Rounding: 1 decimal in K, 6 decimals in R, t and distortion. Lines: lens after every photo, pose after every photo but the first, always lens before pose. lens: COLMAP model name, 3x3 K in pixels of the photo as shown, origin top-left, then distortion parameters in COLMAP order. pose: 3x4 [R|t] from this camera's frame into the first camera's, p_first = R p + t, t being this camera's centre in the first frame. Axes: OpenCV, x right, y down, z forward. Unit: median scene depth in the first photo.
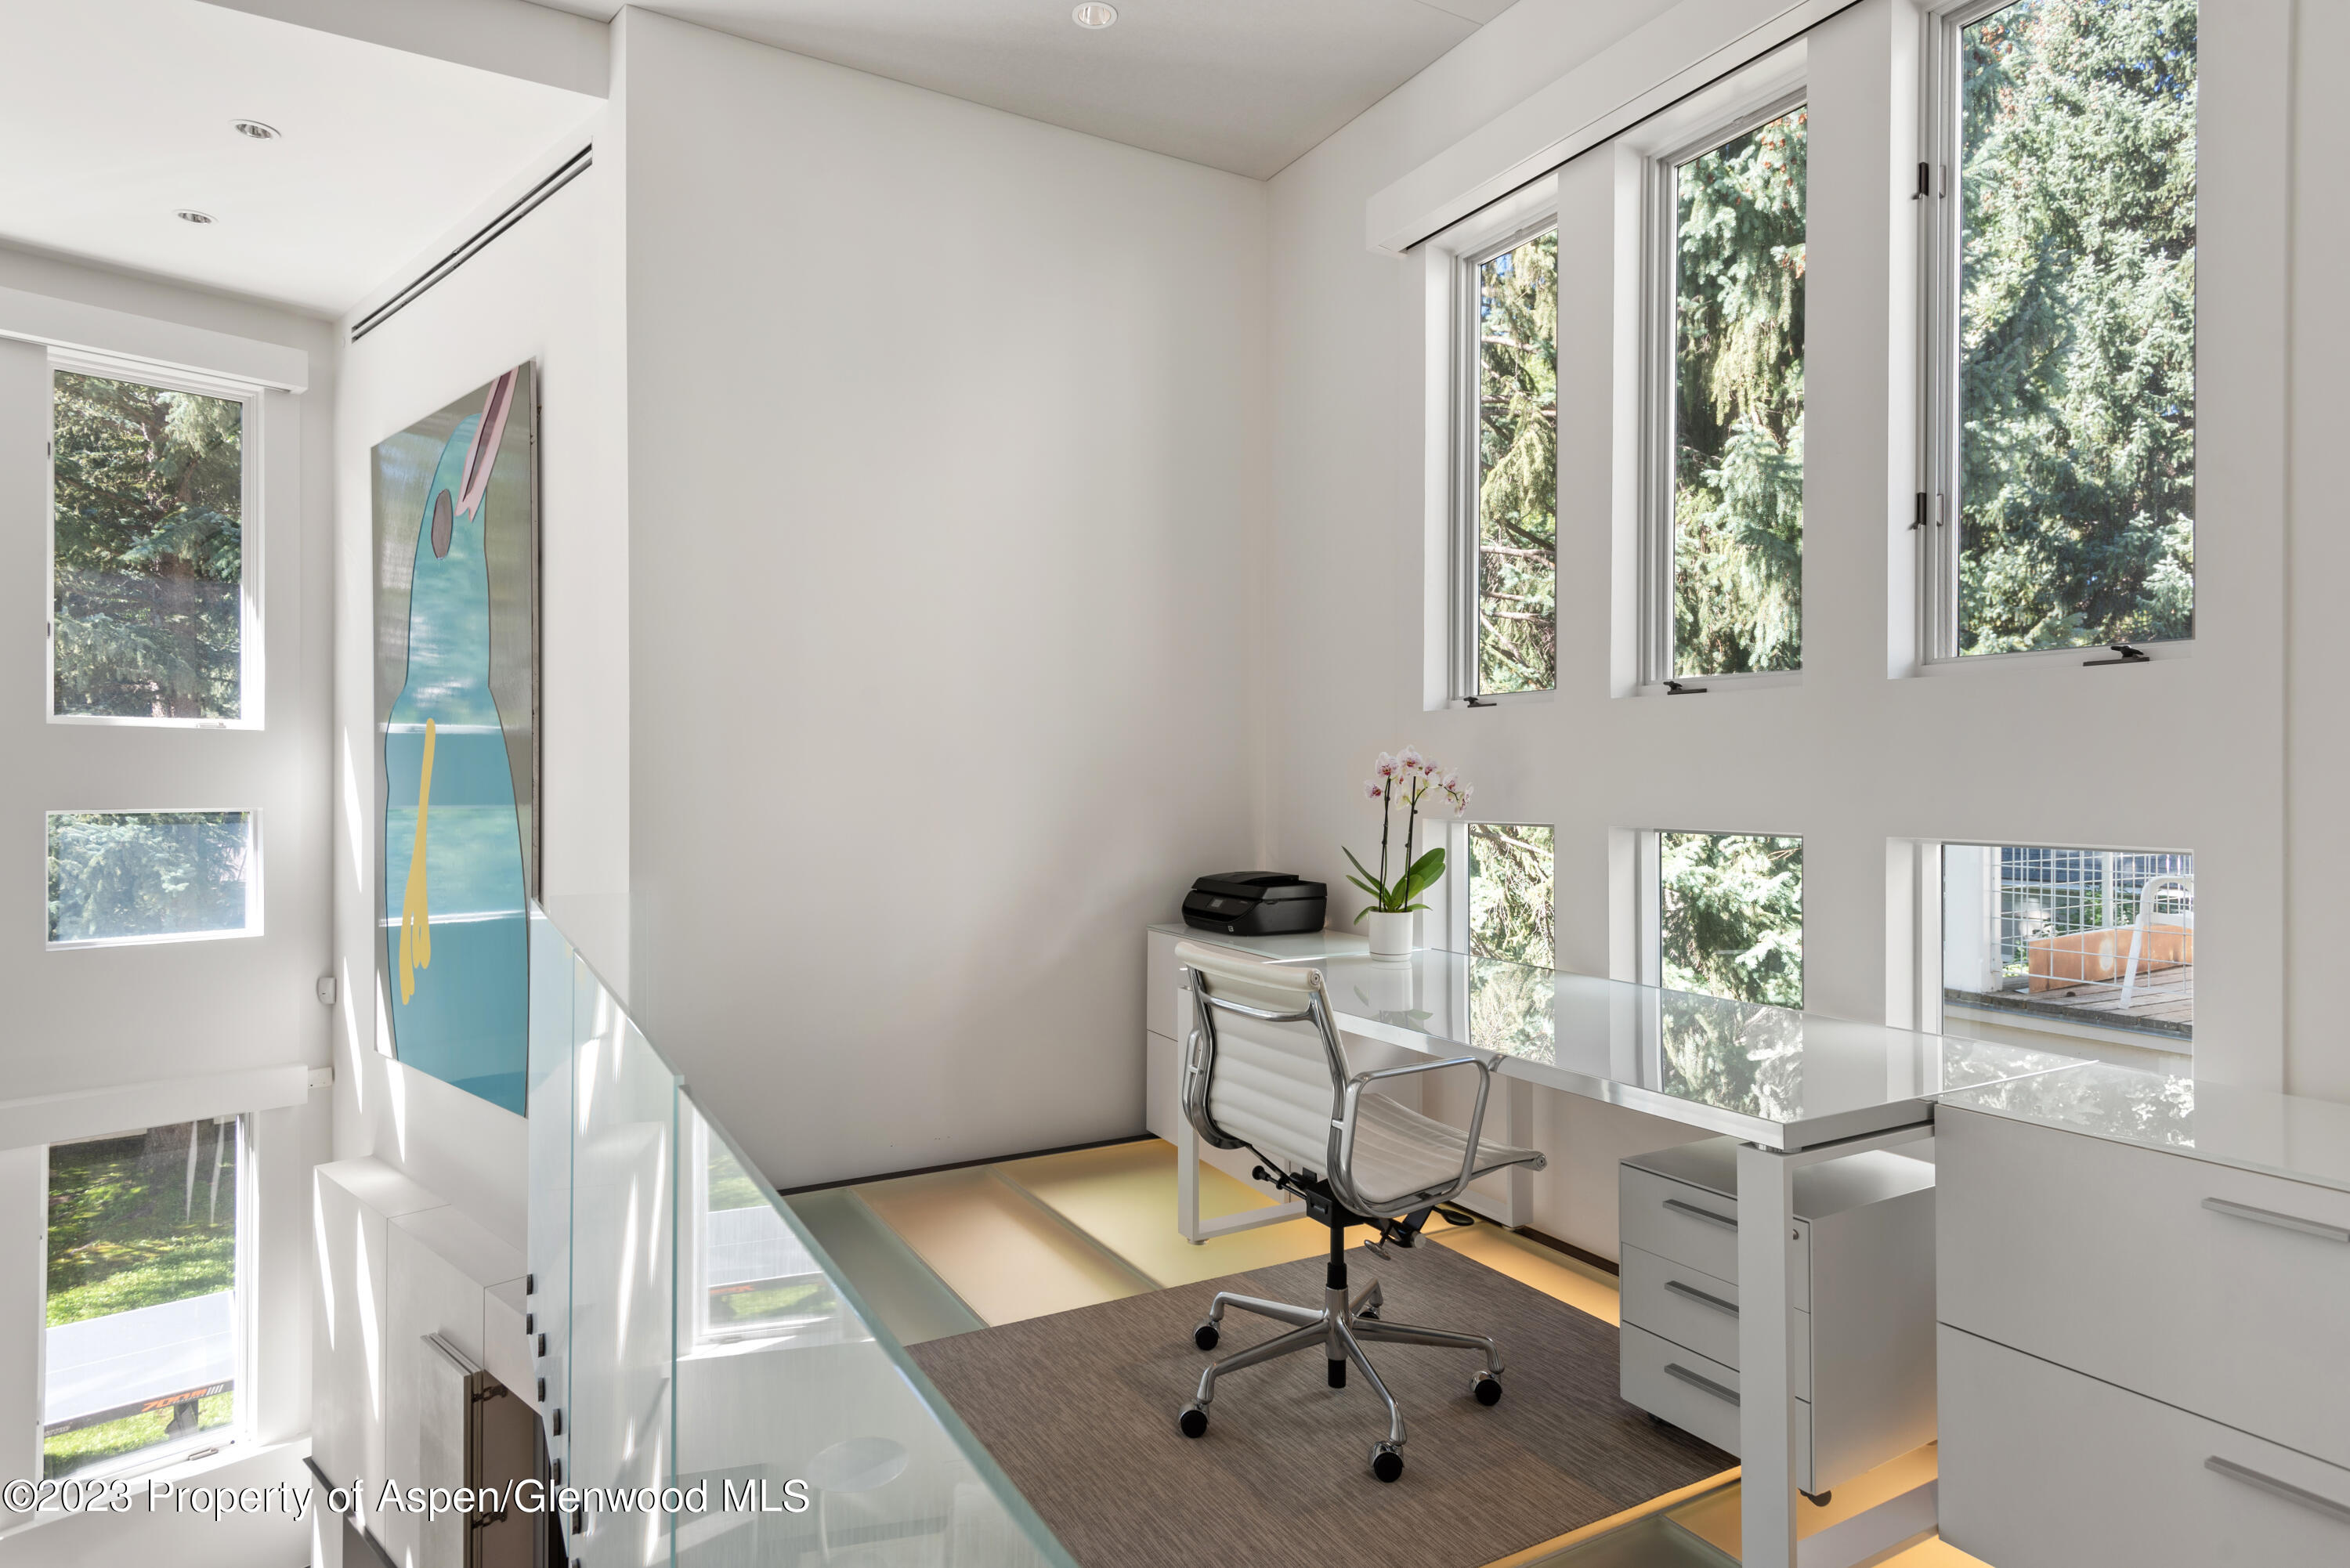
lens RADIAL K [[1327.6, 0, 1180.2], [0, 1327.6, 775.1], [0, 0, 1]] dist [0.011485, -0.000423]
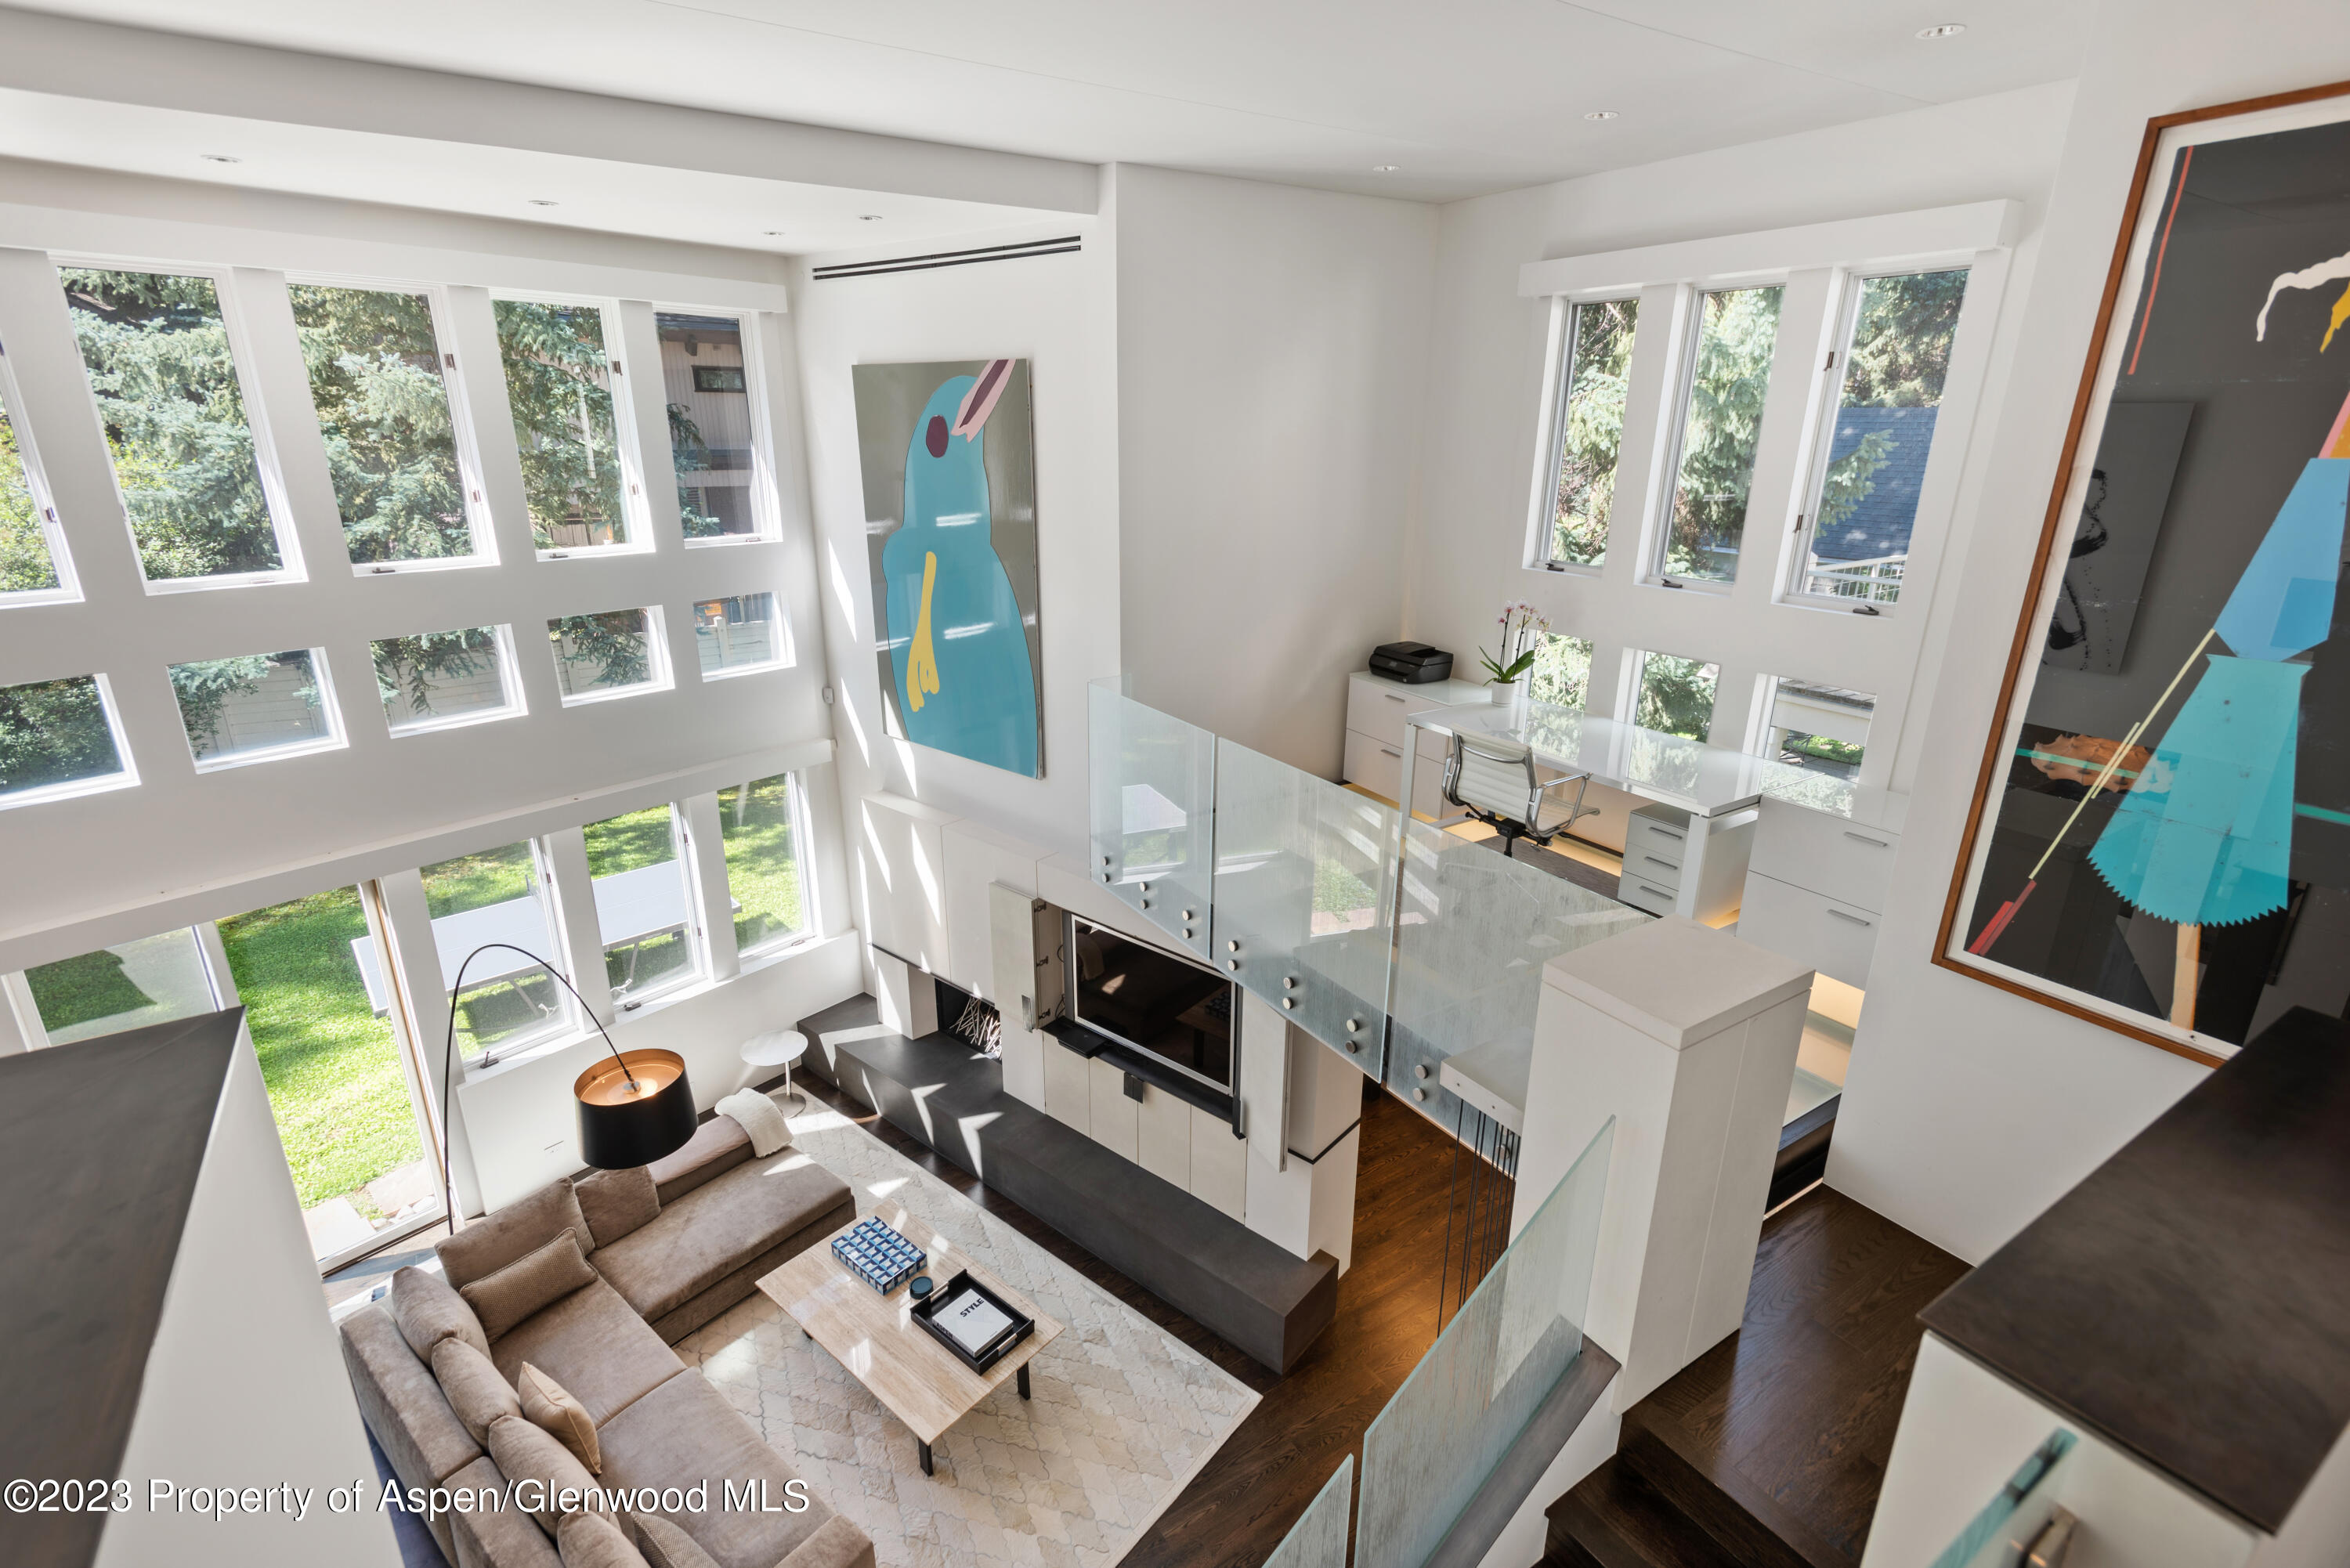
lens RADIAL K [[1124.8, 0, 1169.0], [0, 1124.8, 794.5], [0, 0, 1]] dist [0.005321, -0.000478]
pose [[0.998912, -0.013112, 0.044748, -0.425602], [-0.002131, 0.945807, 0.324722, -0.286214], [-0.046581, -0.324465, 0.944750, -0.631804]]
